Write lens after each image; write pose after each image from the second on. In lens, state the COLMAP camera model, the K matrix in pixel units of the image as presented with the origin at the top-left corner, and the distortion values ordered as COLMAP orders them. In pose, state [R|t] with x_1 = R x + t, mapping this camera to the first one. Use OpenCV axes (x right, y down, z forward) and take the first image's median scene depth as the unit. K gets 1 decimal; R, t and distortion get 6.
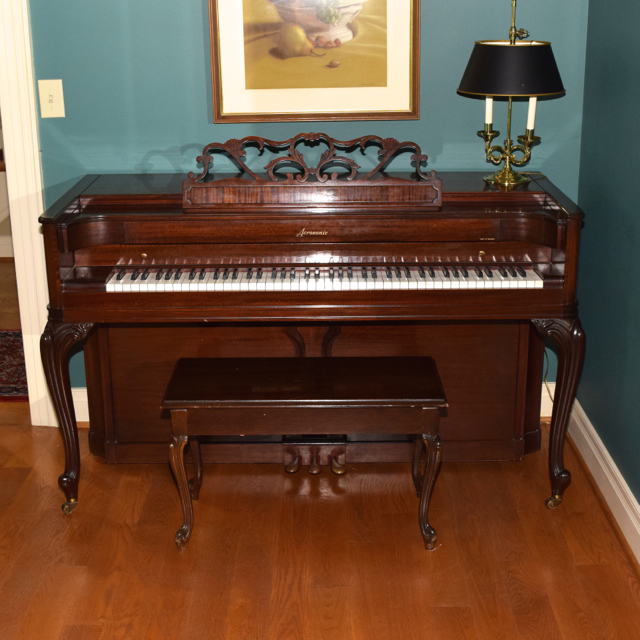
lens RADIAL K [[1083.1, 0, 307.4], [0, 1083.1, 310.0], [0, 0, 1]] dist [-0.051054, -0.116650]
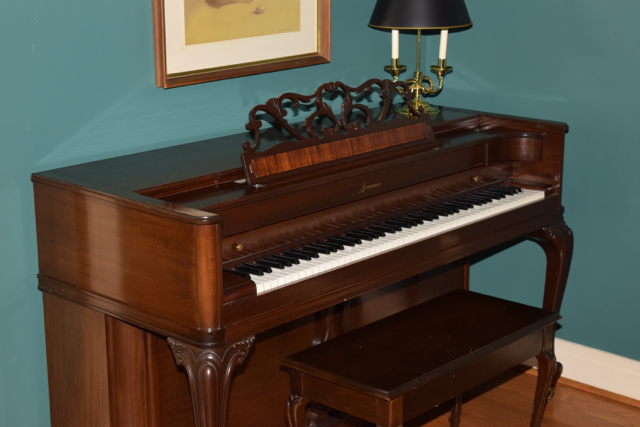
lens RADIAL K [[1203.0, 0, 320.0], [0, 1203.0, 213.5], [0, 0, 1]] dist [-0.005561, -0.146376]
pose [[0.666844, -0.181130, 0.722849, -0.764216], [0.218825, 0.974842, 0.042403, -0.100414], [-0.712344, 0.129901, 0.689704, 0.312558]]
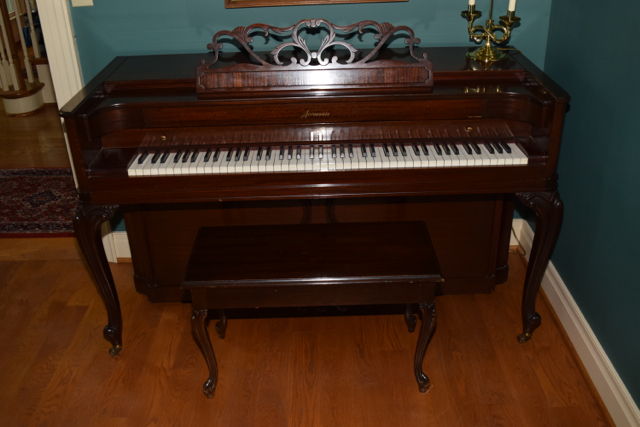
lens RADIAL K [[671.7, 0, 320.6], [0, 671.7, 224.5], [0, 0, 1]] dist [-0.065921, 0.006822]
pose [[0.999663, -0.023741, 0.010507, -0.000237], [0.021477, 0.983598, 0.179093, -0.081346], [-0.014587, -0.178807, 0.983776, 0.308275]]
